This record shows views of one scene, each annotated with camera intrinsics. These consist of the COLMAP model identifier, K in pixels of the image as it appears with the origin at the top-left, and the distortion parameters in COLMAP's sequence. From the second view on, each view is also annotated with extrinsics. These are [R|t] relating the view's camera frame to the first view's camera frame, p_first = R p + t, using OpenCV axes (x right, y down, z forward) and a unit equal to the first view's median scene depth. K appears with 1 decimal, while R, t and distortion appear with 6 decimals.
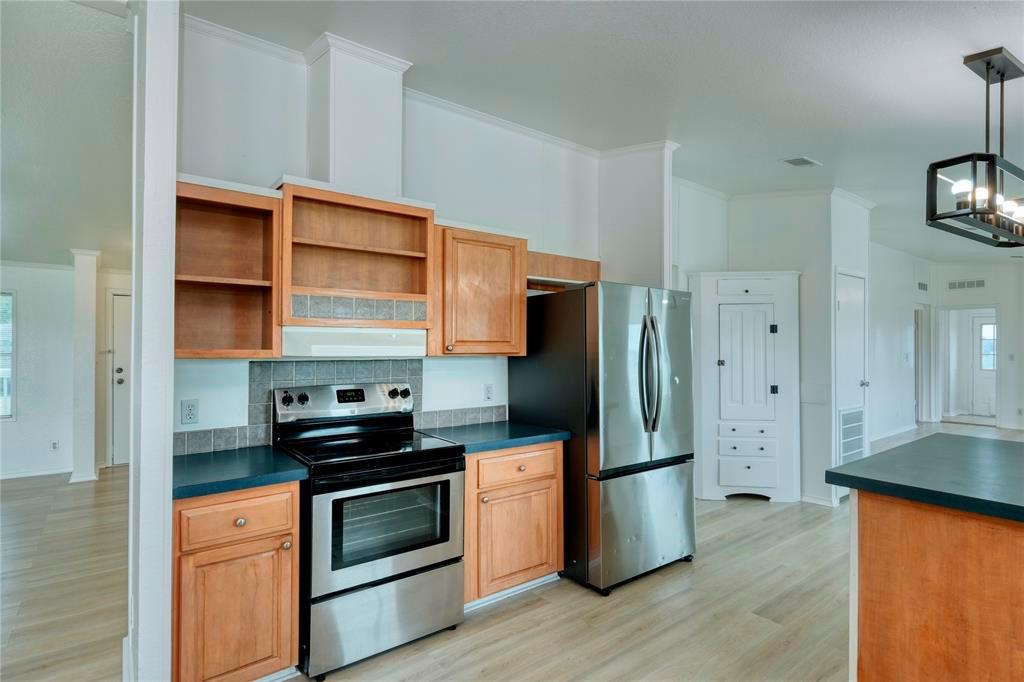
lens RADIAL K [[524.0, 0, 508.1], [0, 524.0, 342.2], [0, 0, 1]] dist [0.001848, -0.000210]
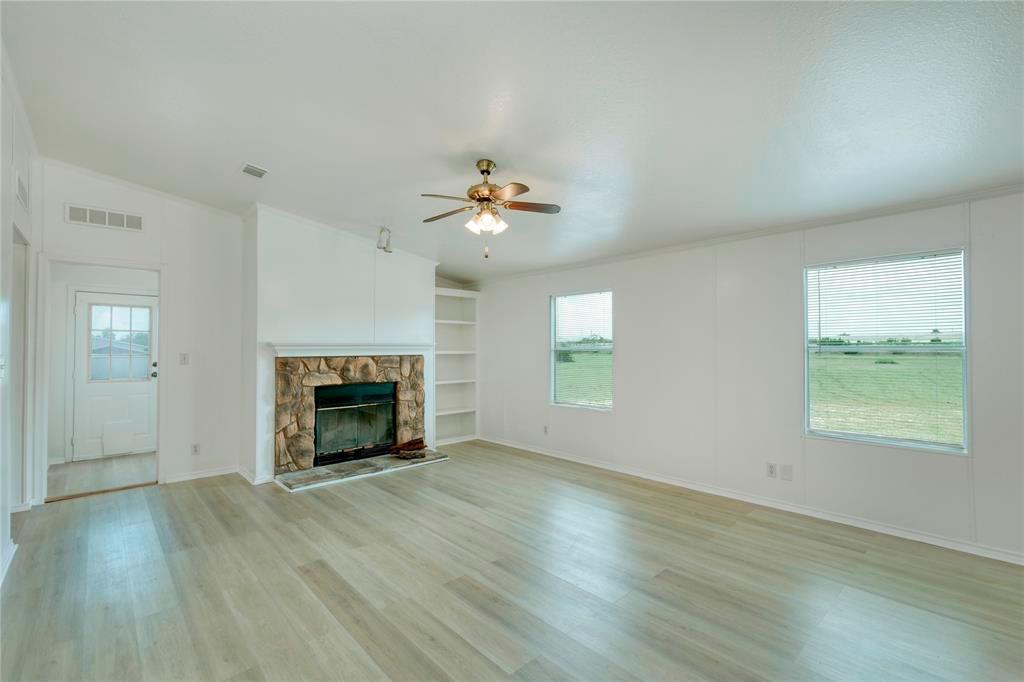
lens RADIAL K [[443.5, 0, 514.7], [0, 443.5, 341.7], [0, 0, 1]] dist [-0.001750, 0.000397]
pose [[-0.100485, 0.009483, 0.994893, 1.420799], [-0.002558, 0.999949, -0.009789, 0.043914], [-0.994935, -0.003528, -0.100456, 2.264709]]
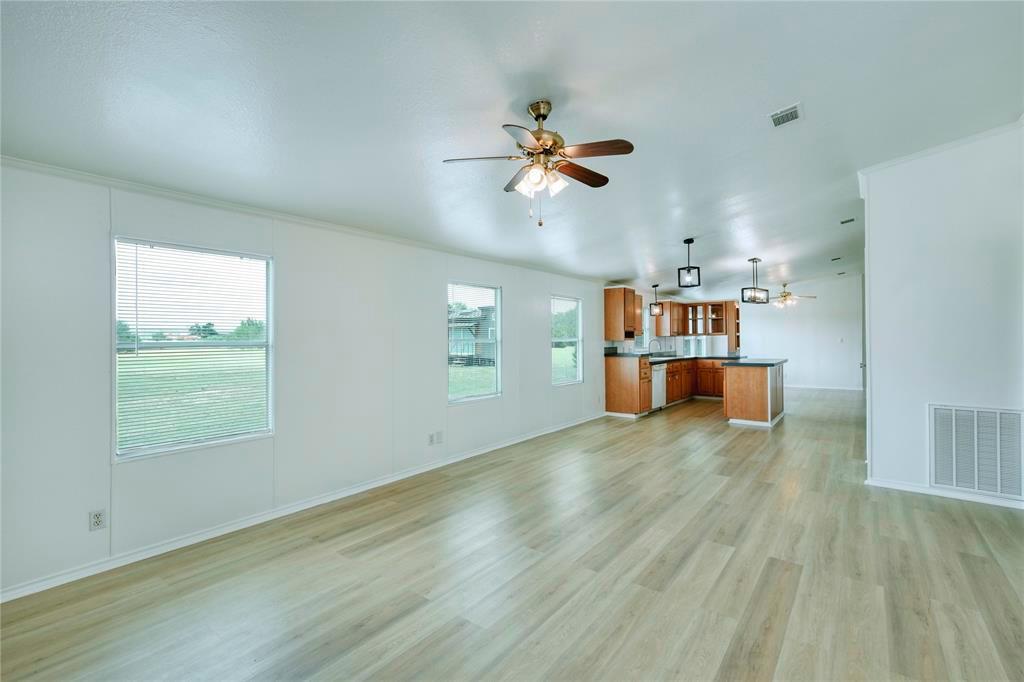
lens RADIAL K [[443.5, 0, 517.5], [0, 443.5, 337.9], [0, 0, 1]] dist [-0.001750, 0.000397]
pose [[-0.969347, 0.004443, -0.245657, 3.687971], [0.006324, 0.999956, -0.006868, 0.053090], [0.245616, -0.008211, -0.969333, 3.585003]]
